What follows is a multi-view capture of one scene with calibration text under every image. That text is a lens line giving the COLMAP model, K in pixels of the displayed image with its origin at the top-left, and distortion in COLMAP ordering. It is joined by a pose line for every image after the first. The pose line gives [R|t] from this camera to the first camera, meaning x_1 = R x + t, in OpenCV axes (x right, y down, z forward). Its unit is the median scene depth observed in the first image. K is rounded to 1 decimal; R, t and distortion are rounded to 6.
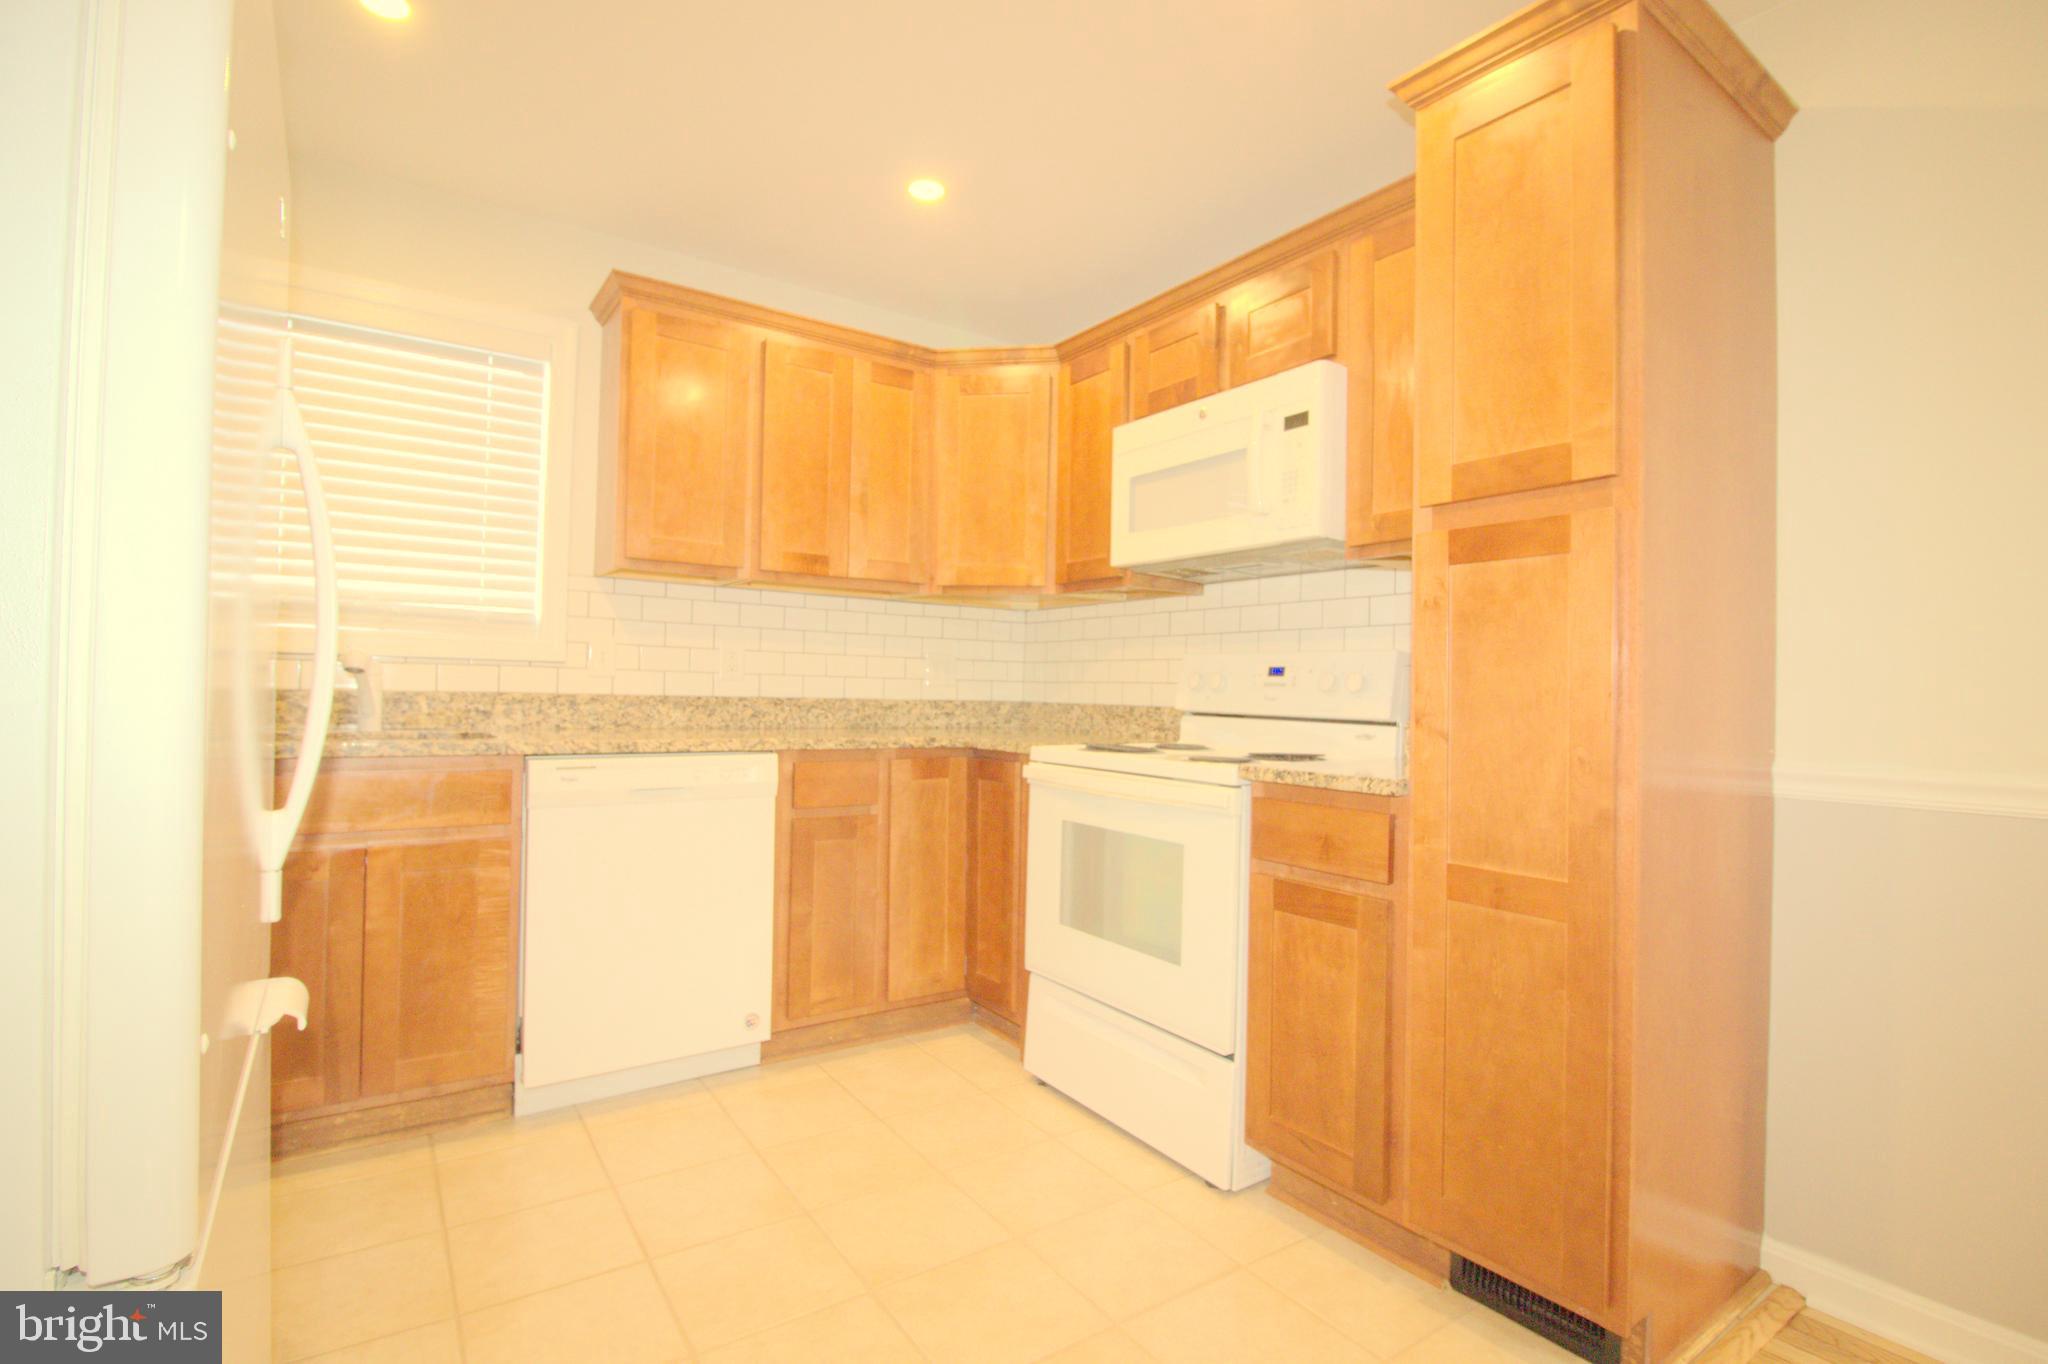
lens RADIAL K [[947.0, 0, 1042.2], [0, 947.0, 677.4], [0, 0, 1]] dist [-0.000037, -0.011290]
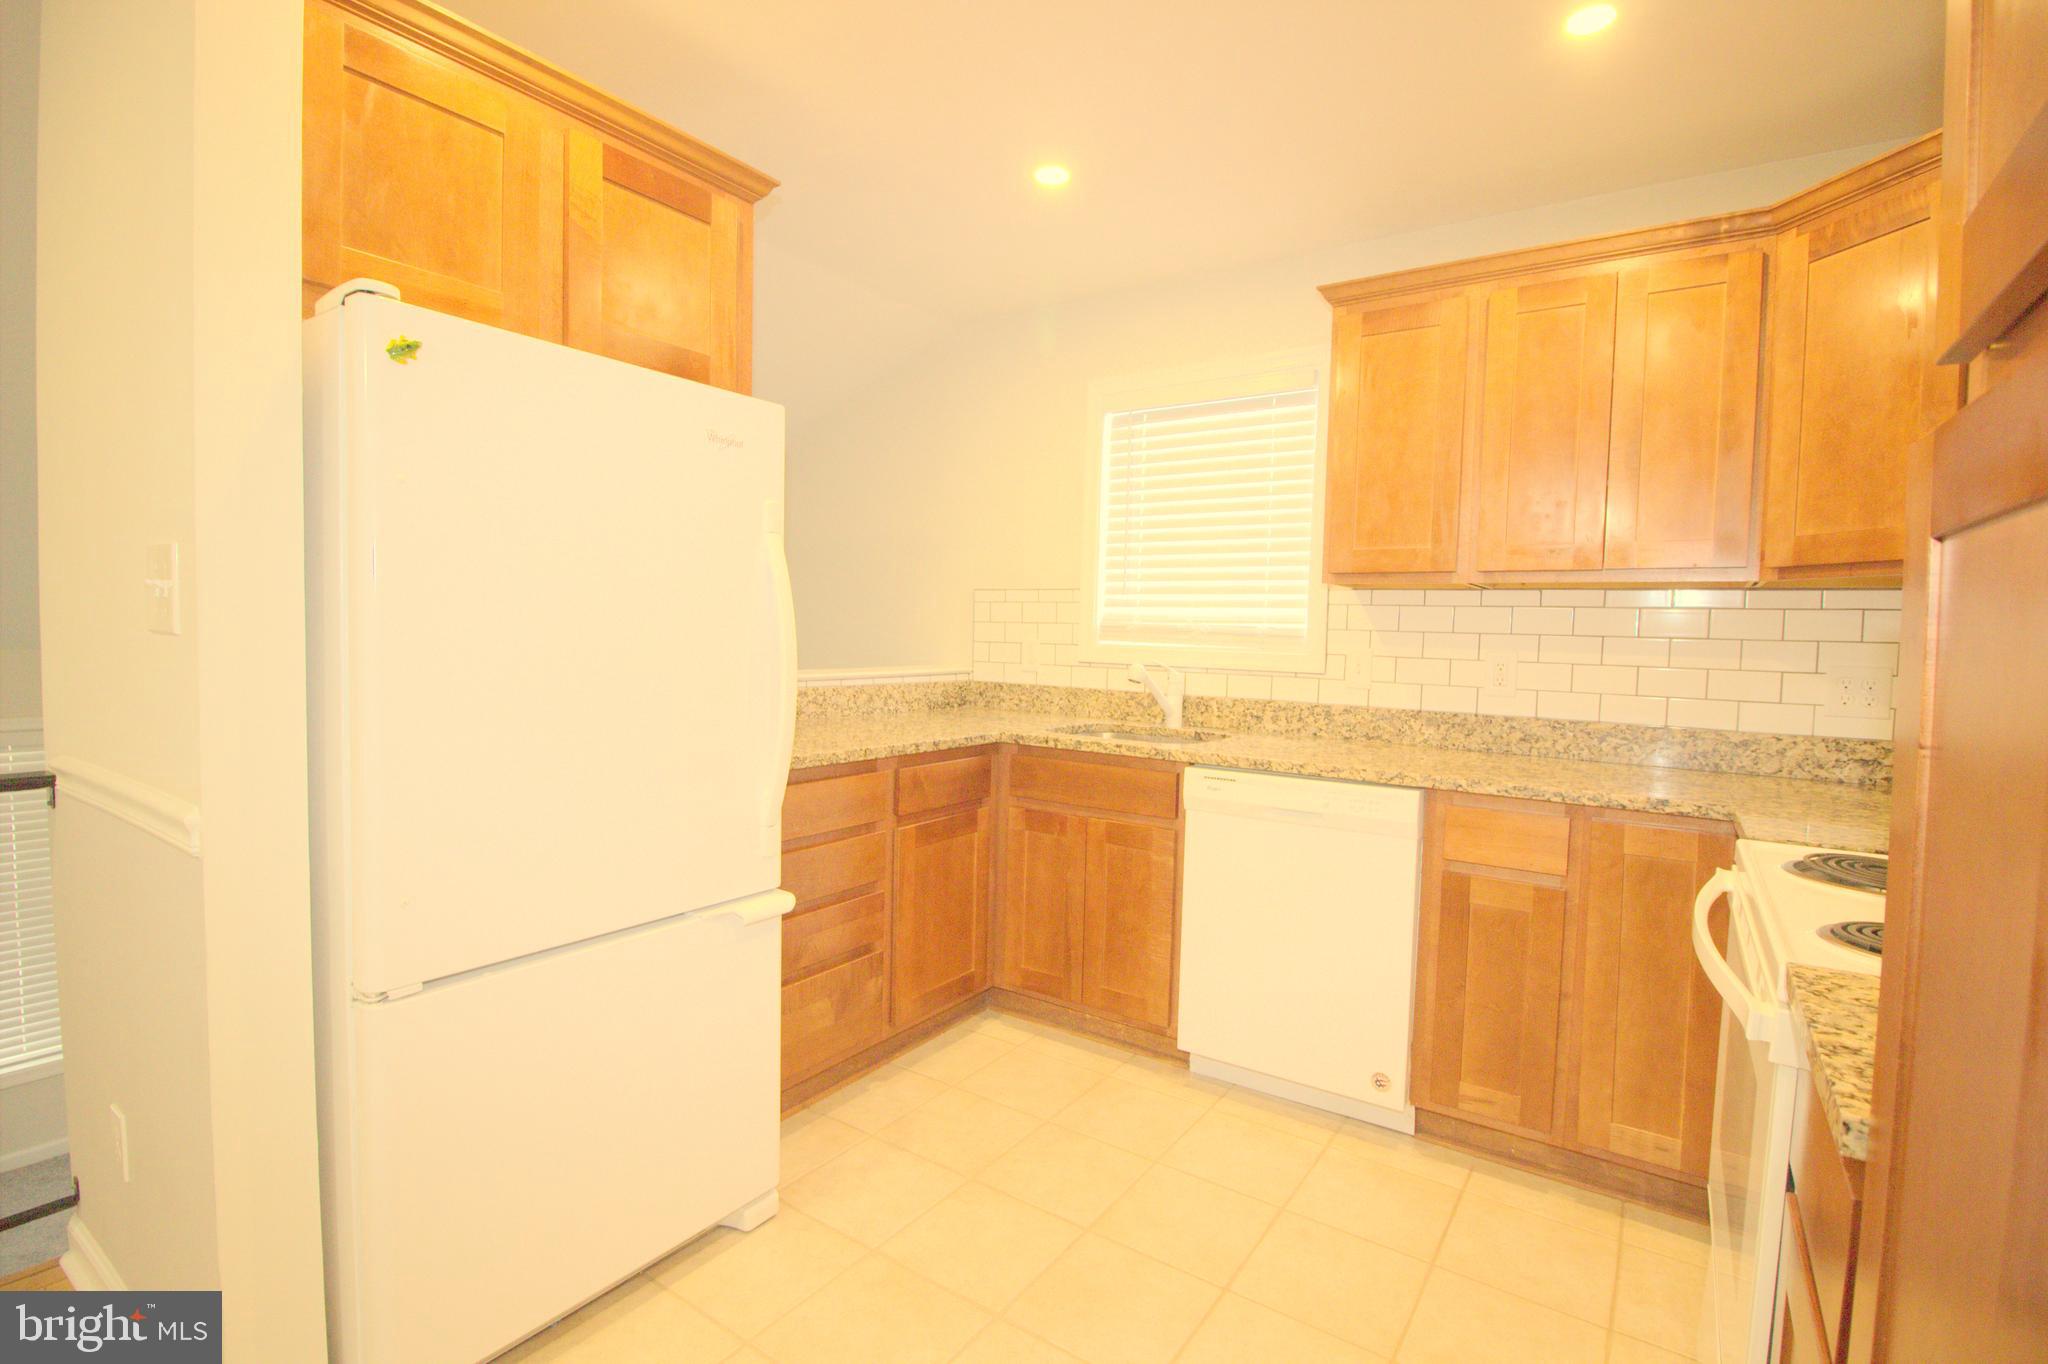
lens RADIAL K [[947.0, 0, 1042.2], [0, 947.0, 677.4], [0, 0, 1]] dist [-0.000037, -0.011290]
pose [[0.352750, 0.032723, -0.935145, 0.373533], [-0.002855, 0.999421, 0.033895, -0.047855], [0.935713, -0.009287, 0.352639, 0.345701]]
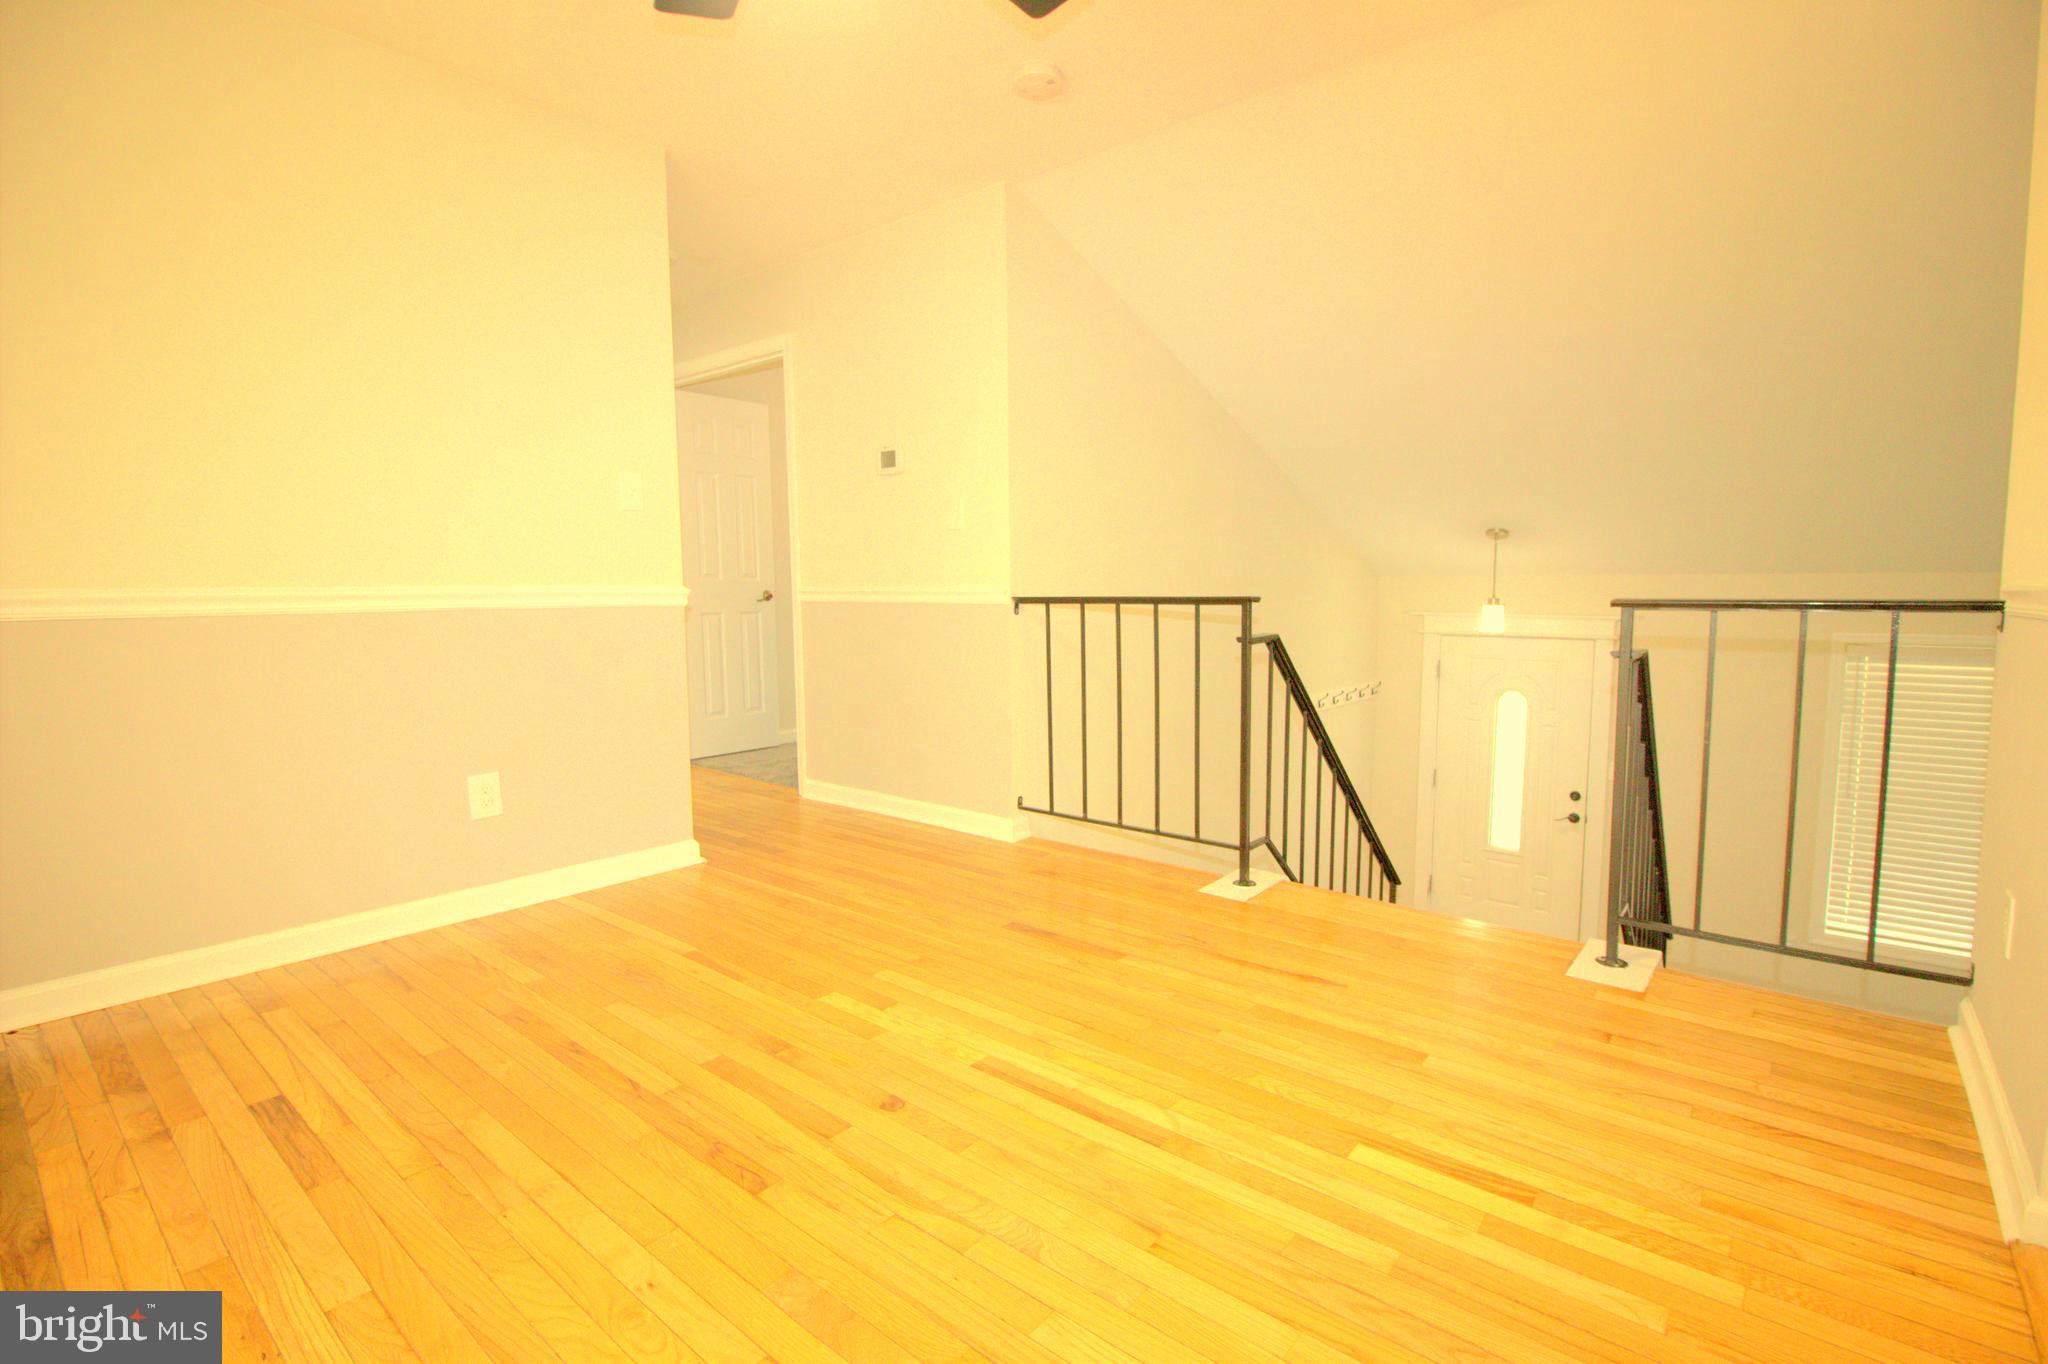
lens RADIAL K [[947.0, 0, 1042.2], [0, 947.0, 677.4], [0, 0, 1]] dist [-0.000037, -0.011290]
pose [[-0.964000, 0.004948, -0.265858, 0.445124], [-0.015770, 0.997003, 0.075738, 0.052306], [0.265436, 0.077204, -0.961032, 0.433815]]
